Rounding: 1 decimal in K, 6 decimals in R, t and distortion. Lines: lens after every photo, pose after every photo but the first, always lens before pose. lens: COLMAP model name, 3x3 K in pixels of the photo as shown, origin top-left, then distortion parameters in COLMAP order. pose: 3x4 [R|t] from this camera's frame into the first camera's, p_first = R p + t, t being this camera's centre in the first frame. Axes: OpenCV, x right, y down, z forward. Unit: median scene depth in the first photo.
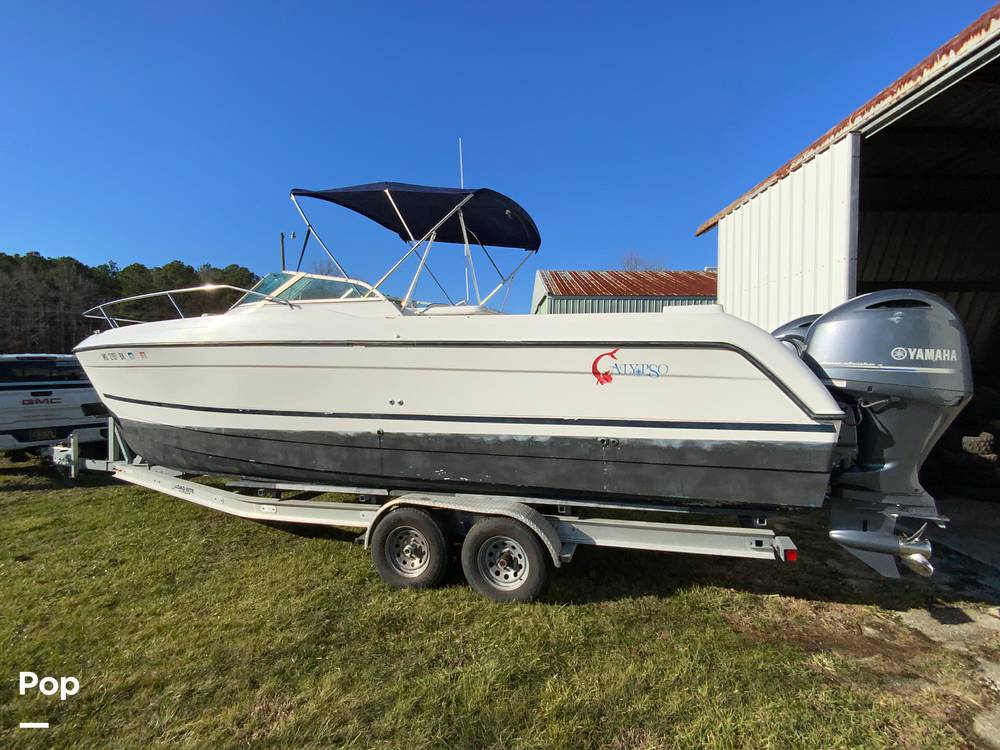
lens RADIAL K [[476.8, 0, 499.6], [0, 476.8, 377.1], [0, 0, 1]] dist [0.020898, -0.017734]
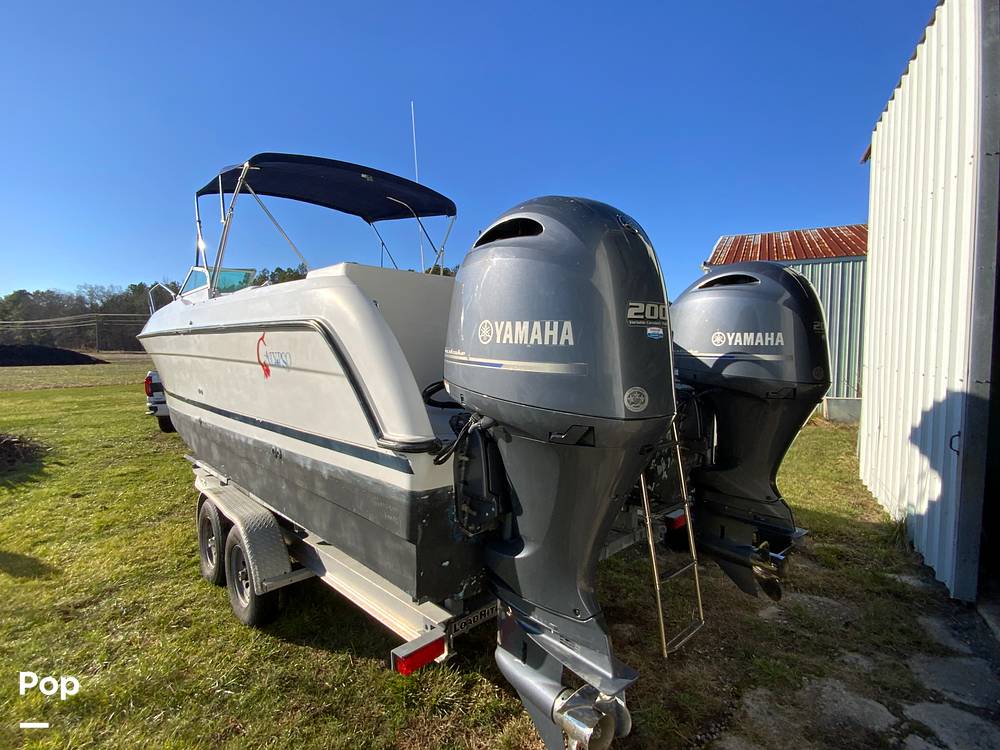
lens RADIAL K [[476.8, 0, 499.6], [0, 476.8, 377.1], [0, 0, 1]] dist [0.020898, -0.017734]
pose [[0.885959, 0.022017, -0.463241, 0.940233], [-0.006907, 0.999388, 0.034289, -0.016726], [0.463712, -0.027179, 0.885569, 0.491301]]
